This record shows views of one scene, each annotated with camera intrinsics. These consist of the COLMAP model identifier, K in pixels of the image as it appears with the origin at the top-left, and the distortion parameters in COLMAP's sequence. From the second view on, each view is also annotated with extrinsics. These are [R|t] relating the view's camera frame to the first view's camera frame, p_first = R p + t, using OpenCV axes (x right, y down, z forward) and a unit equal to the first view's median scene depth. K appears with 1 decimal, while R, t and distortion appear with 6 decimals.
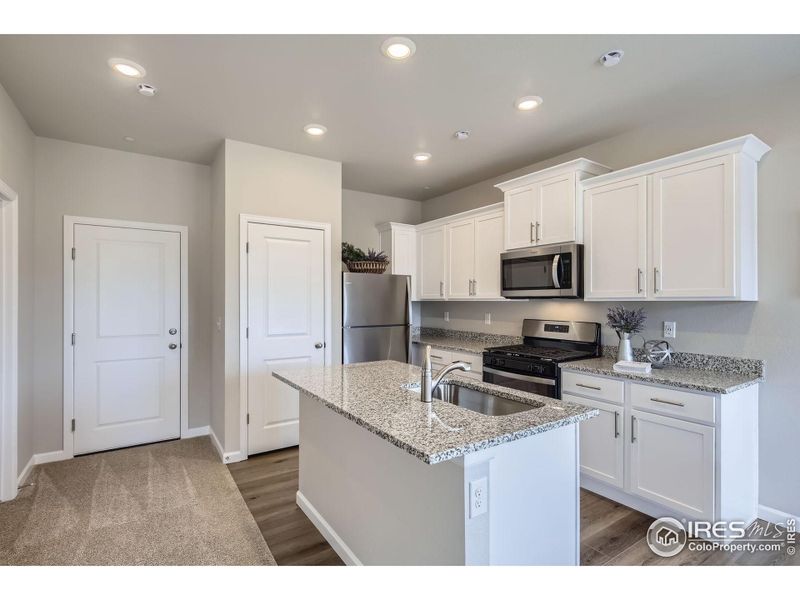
lens RADIAL K [[391.8, 0, 399.3], [0, 391.8, 302.9], [0, 0, 1]] dist [0.002348, -0.000113]
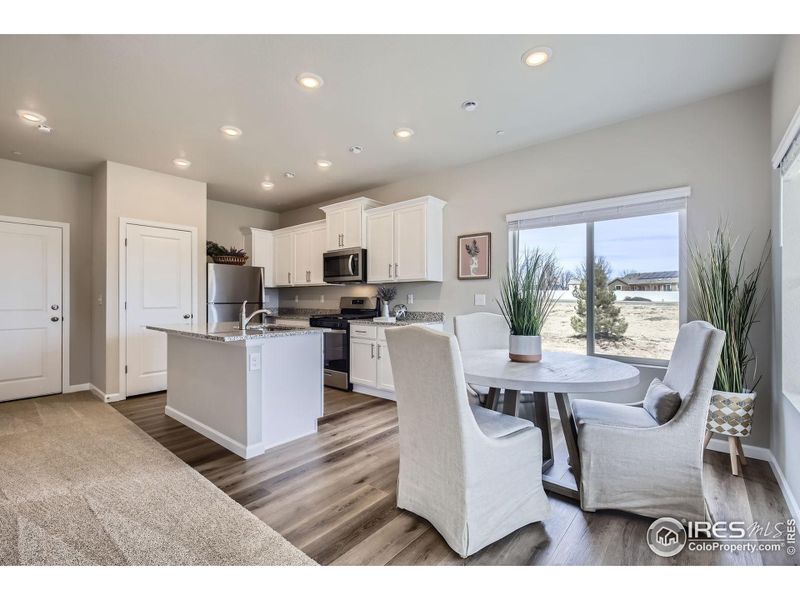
lens RADIAL K [[361.6, 0, 402.5], [0, 361.6, 298.1], [0, 0, 1]] dist [-0.001499, -0.000482]
pose [[0.957124, -0.002263, 0.289670, 0.157872], [0.004756, 0.999957, -0.007902, 0.063444], [-0.289639, 0.008941, 0.957094, -0.448799]]
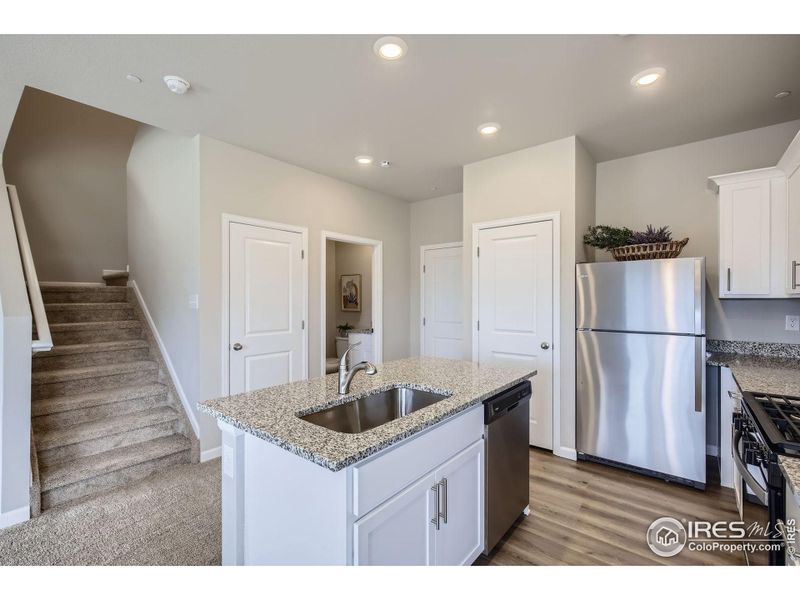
lens RADIAL K [[361.6, 0, 402.5], [0, 361.6, 298.1], [0, 0, 1]] dist [-0.001499, -0.000482]
pose [[0.309381, -0.001789, -0.950937, 0.541082], [-0.007242, 0.999965, -0.004237, 0.002127], [0.950911, 0.008197, 0.309357, 0.449382]]
